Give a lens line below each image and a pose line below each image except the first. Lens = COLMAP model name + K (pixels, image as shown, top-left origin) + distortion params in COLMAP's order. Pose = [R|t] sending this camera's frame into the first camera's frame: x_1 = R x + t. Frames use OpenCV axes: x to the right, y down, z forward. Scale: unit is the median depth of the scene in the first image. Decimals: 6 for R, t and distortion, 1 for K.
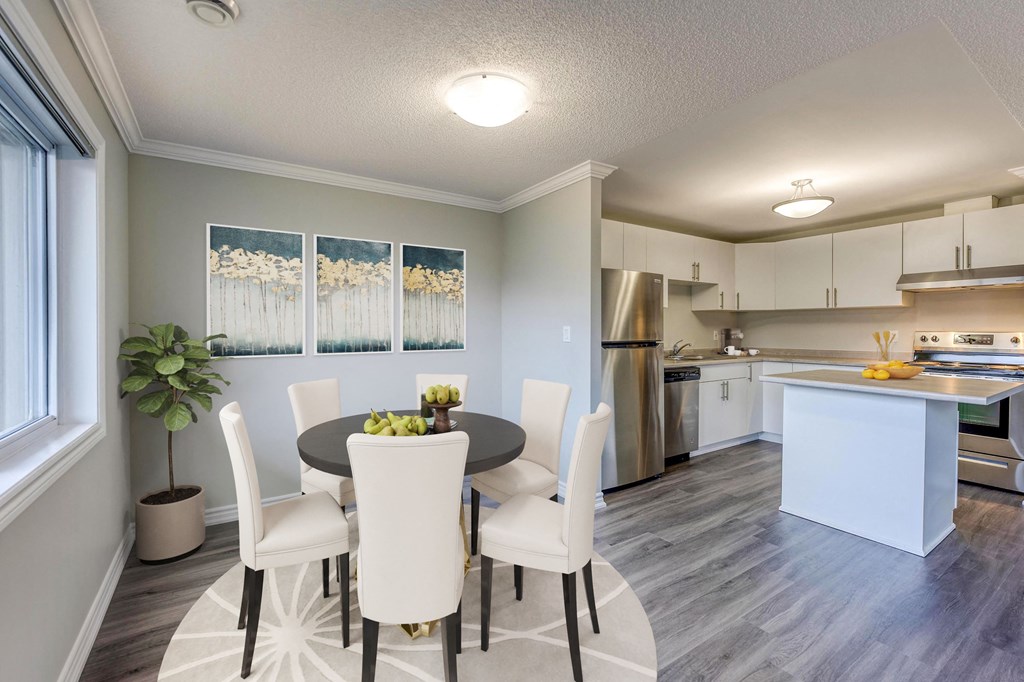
lens RADIAL K [[442.5, 0, 511.0], [0, 442.5, 329.1], [0, 0, 1]] dist [0.002885, 0.000533]
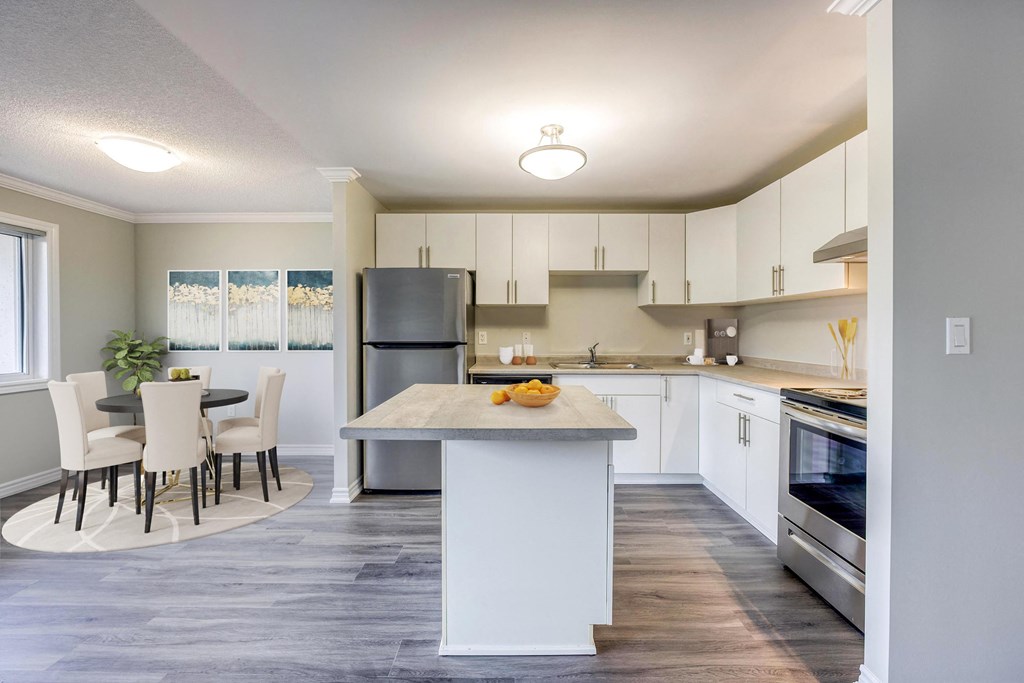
lens RADIAL K [[416.7, 0, 508.2], [0, 416.7, 313.3], [0, 0, 1]] dist [-0.002546, 0.000306]
pose [[0.824894, -0.025401, -0.564717, 1.084894], [-0.002252, 0.998834, -0.048217, -0.003350], [0.565283, 0.041046, 0.823875, 0.374624]]
